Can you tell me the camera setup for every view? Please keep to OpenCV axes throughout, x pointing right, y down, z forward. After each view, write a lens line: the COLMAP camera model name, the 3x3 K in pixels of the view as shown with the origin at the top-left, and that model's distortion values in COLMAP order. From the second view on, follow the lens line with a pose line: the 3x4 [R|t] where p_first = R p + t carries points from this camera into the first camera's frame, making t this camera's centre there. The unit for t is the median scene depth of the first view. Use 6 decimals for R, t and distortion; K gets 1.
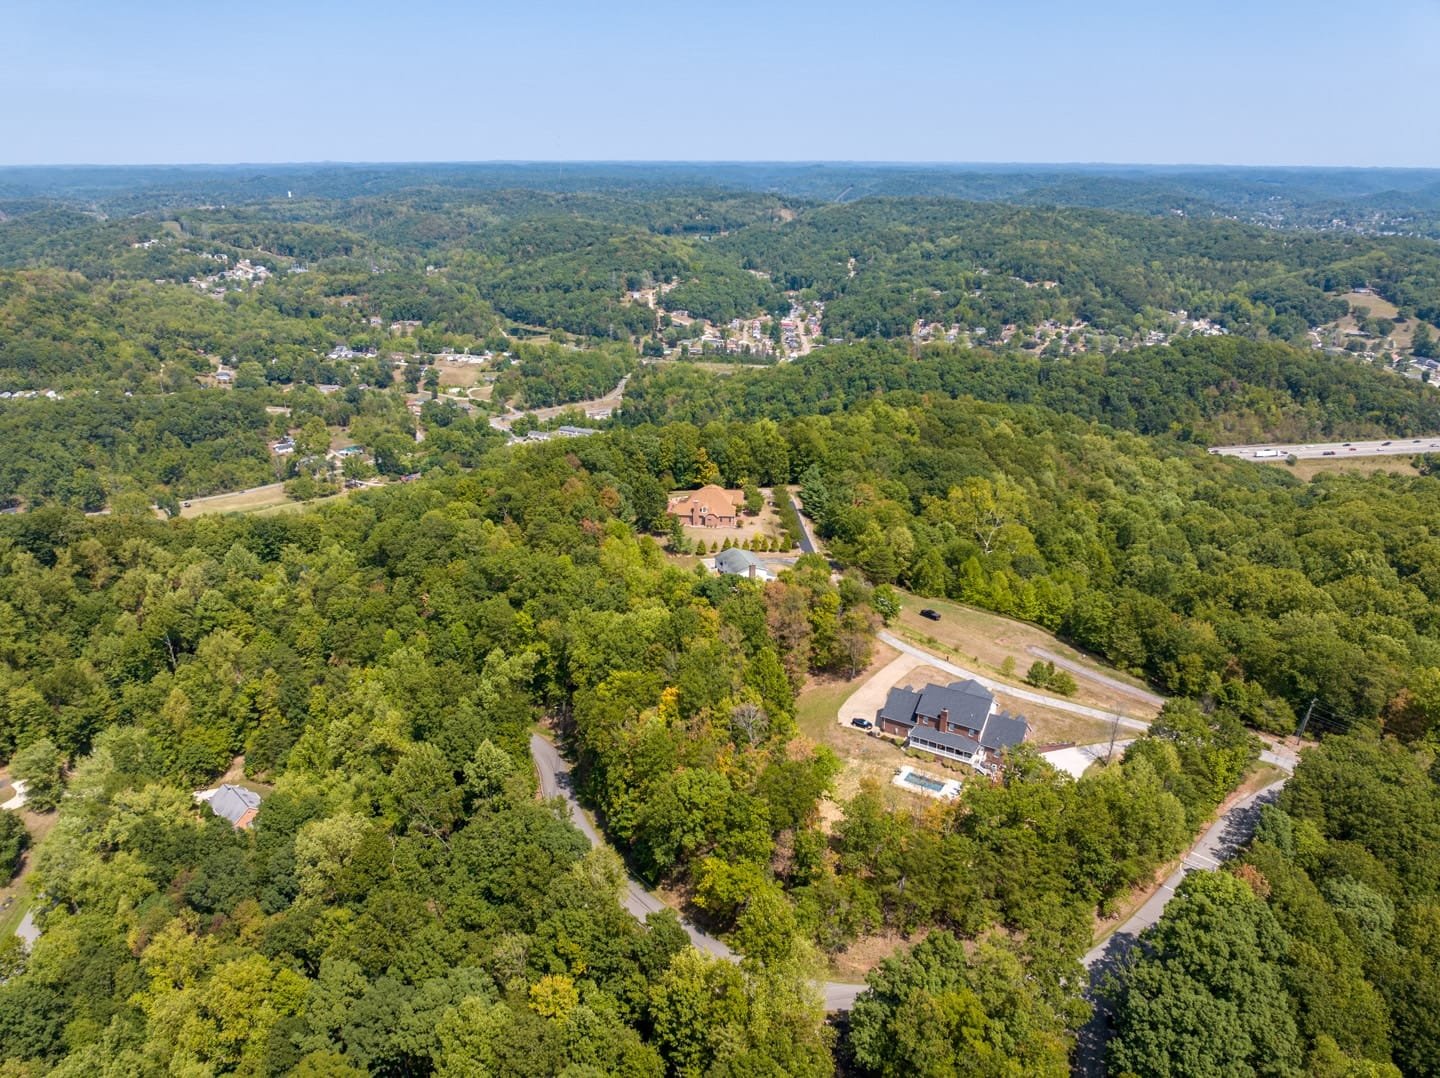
lens RADIAL K [[1088.1, 0, 728.0], [0, 1088.1, 533.6], [0, 0, 1]] dist [-0.038926, -0.000769]
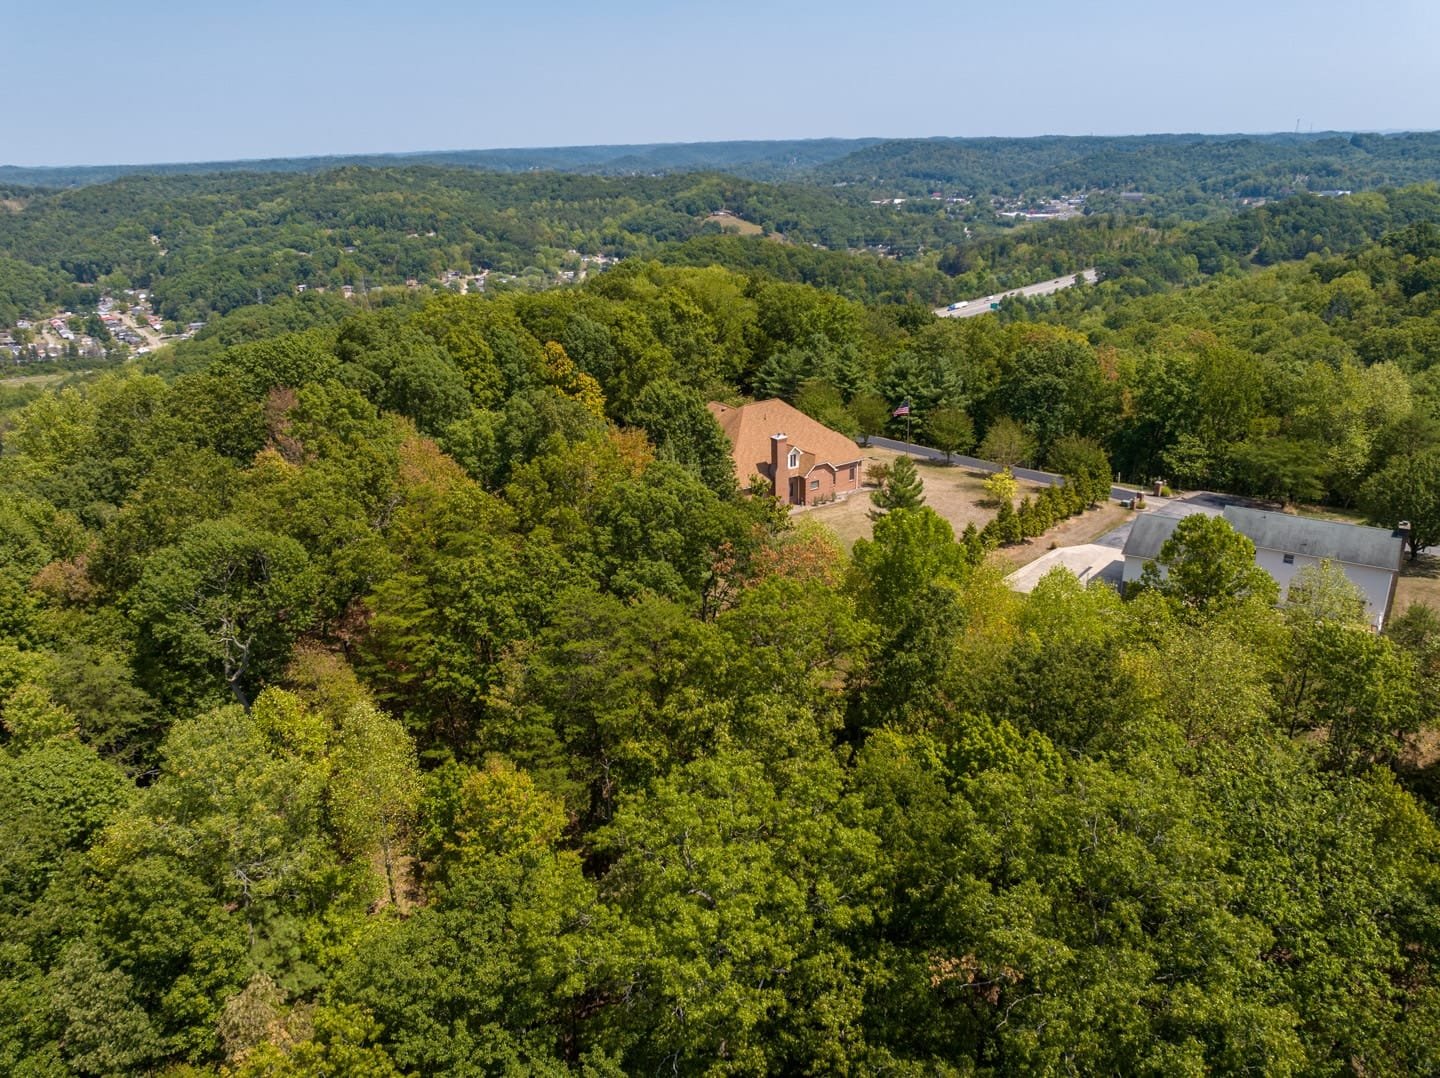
lens RADIAL K [[1043.0, 0, 750.6], [0, 1043.0, 549.9], [0, 0, 1]] dist [-0.049478, 0.015626]
pose [[0.760058, -0.254617, 0.597898, -0.069198], [0.242919, 0.964669, 0.102005, -0.009114], [-0.602746, 0.067711, 0.795055, 0.218240]]
